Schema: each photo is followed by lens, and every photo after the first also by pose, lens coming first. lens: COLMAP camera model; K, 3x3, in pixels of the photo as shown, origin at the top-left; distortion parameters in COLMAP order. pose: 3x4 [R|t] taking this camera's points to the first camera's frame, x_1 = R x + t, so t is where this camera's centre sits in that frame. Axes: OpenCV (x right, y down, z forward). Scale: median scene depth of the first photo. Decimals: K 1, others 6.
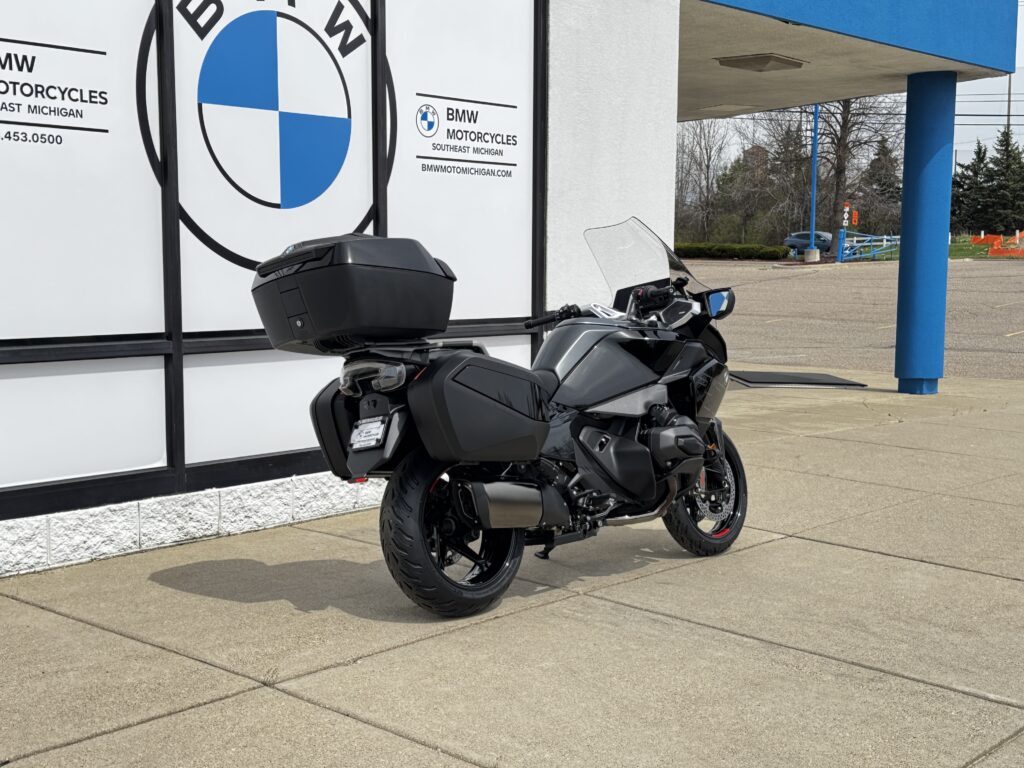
lens RADIAL K [[1403.2, 0, 527.8], [0, 1403.2, 384.5], [0, 0, 1]] dist [0.244203, -0.628869]
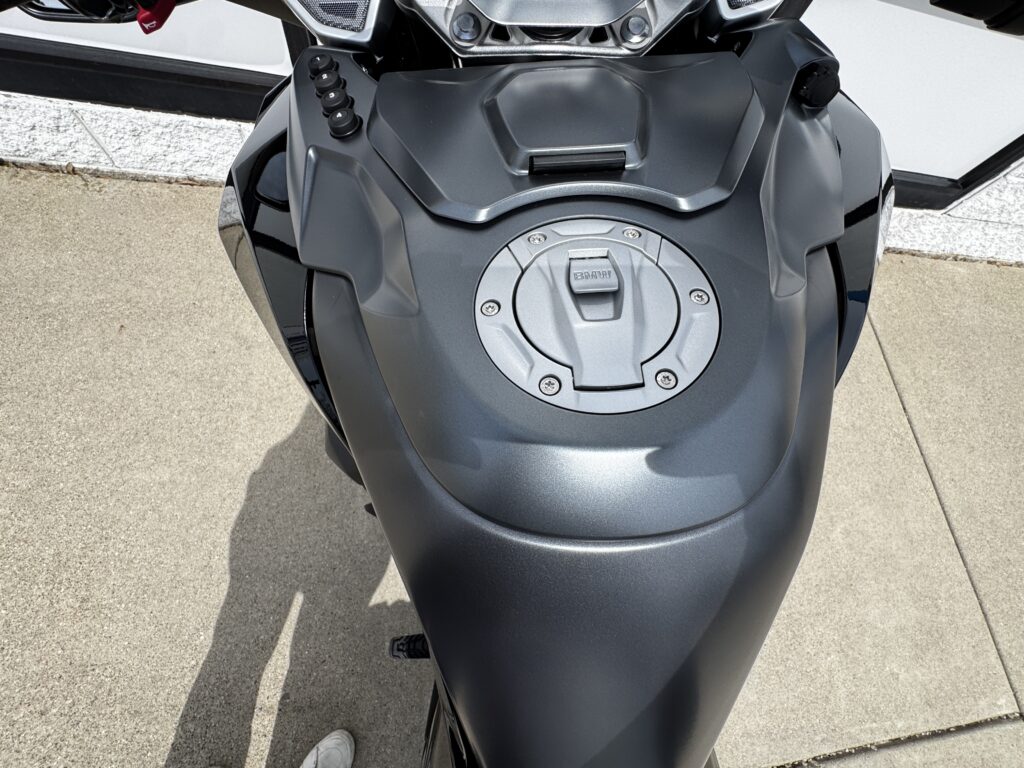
lens RADIAL K [[411.0, 0, 512.0], [0, 411.0, 384.0], [0, 0, 1]] dist [-0.003086, 0.000929]
pose [[0.687624, 0.710233, -0.150805, -0.065518], [-0.255428, 0.431054, 0.865419, -0.069875], [0.679654, -0.556563, 0.477816, 0.938325]]
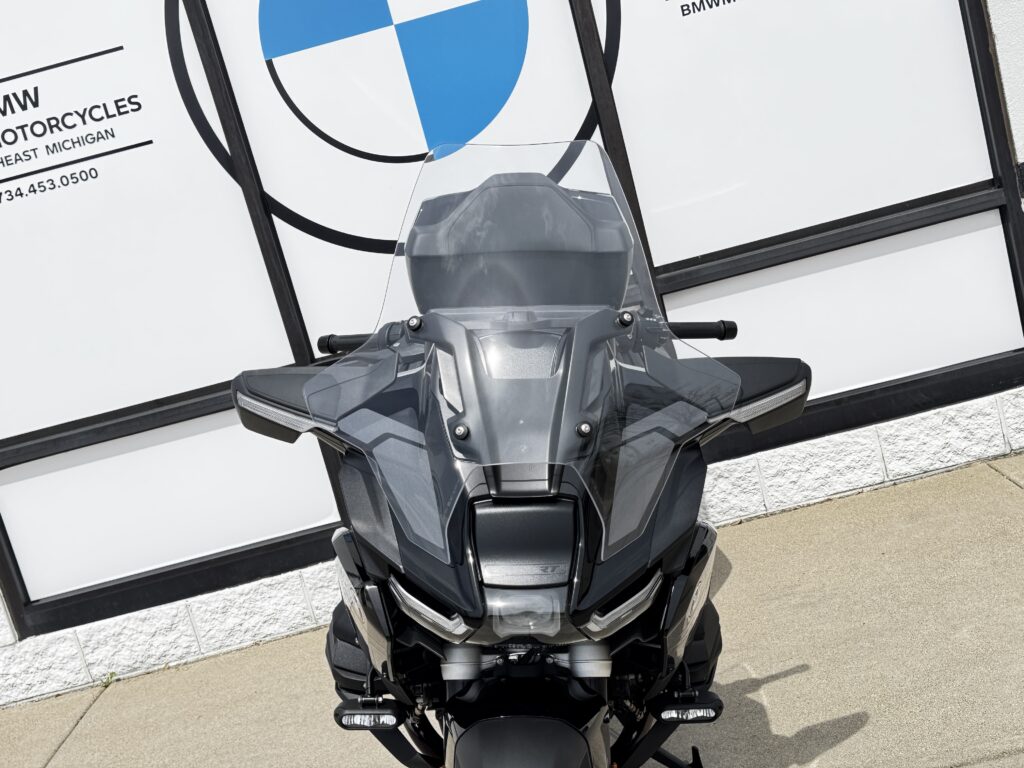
lens RADIAL K [[1221.9, 0, 508.1], [0, 1221.9, 395.5], [0, 0, 1]] dist [0.178762, -0.412153]
pose [[0.619009, -0.041375, -0.784294, 0.374047], [0.190747, 0.976632, 0.099026, -0.066600], [0.761869, -0.210899, 0.612436, 0.683871]]
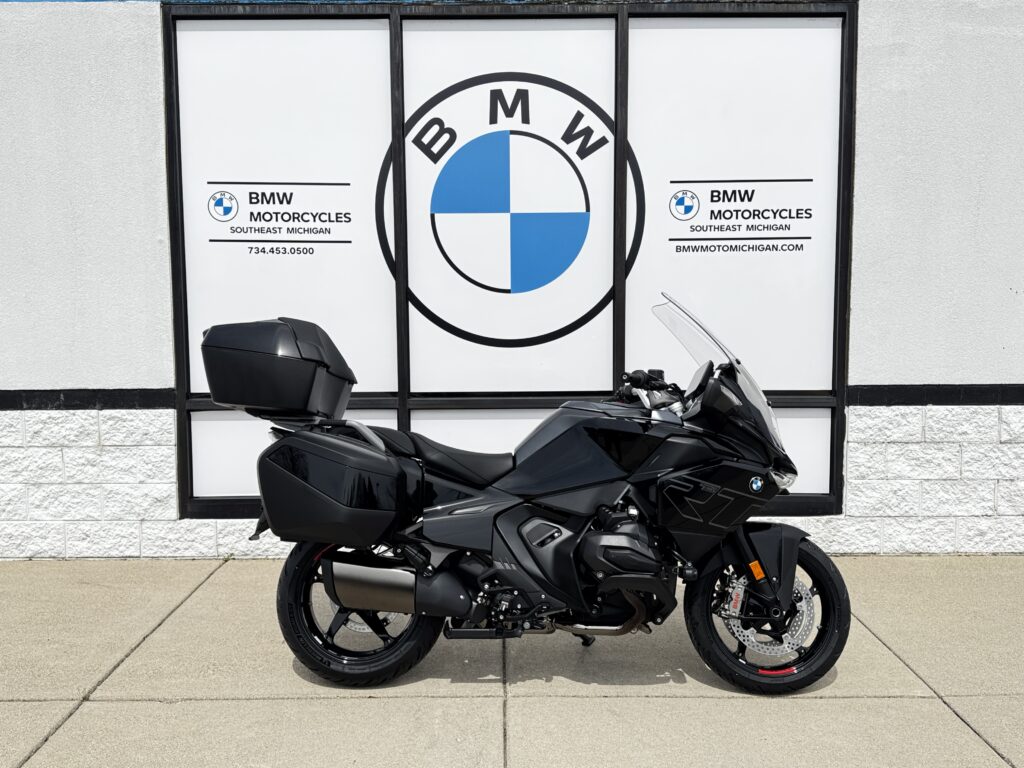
lens RADIAL K [[891.6, 0, 509.0], [0, 891.6, 385.5], [0, 0, 1]] dist [0.141270, -0.229810]
pose [[0.654937, 0.045380, -0.754319, 0.443689], [-0.061678, 0.998075, 0.006493, -0.055764], [0.753162, 0.042272, 0.656475, 0.555545]]
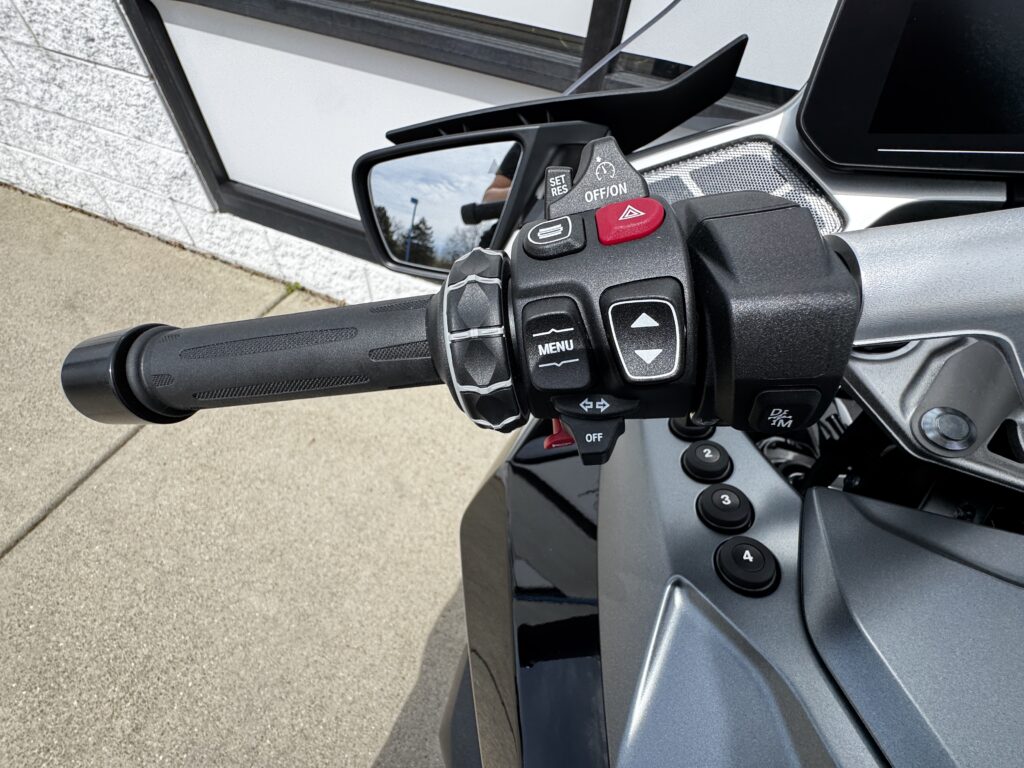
lens RADIAL K [[415.4, 0, 512.0], [0, 415.4, 384.0], [0, 0, 1]] dist [-0.000813, 0.000017]
pose [[0.347613, 0.755360, -0.555514, -0.107953], [-0.187532, 0.636499, 0.748131, -0.063211], [0.918693, -0.155883, 0.362909, 0.941338]]
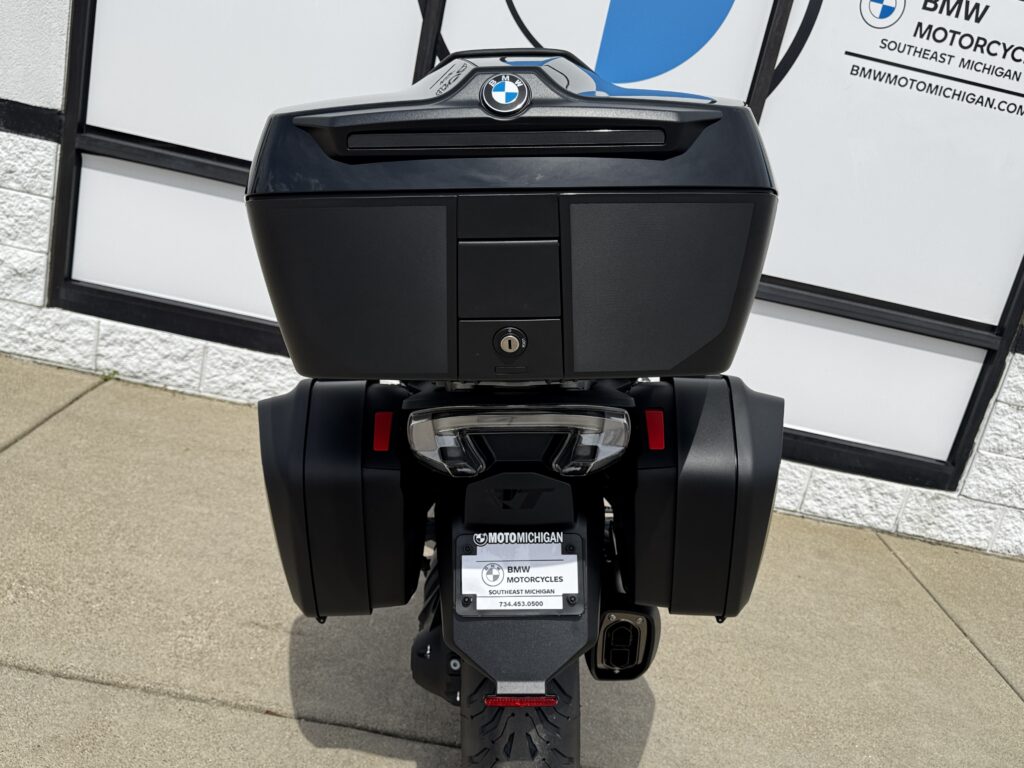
lens RADIAL K [[895.6, 0, 507.1], [0, 895.6, 391.2], [0, 0, 1]] dist [0.041611, -0.067752]
pose [[0.649678, 0.328257, -0.685686, 0.216085], [-0.276626, 0.942216, 0.188965, -0.046820], [0.708093, 0.066913, 0.702942, 0.690848]]
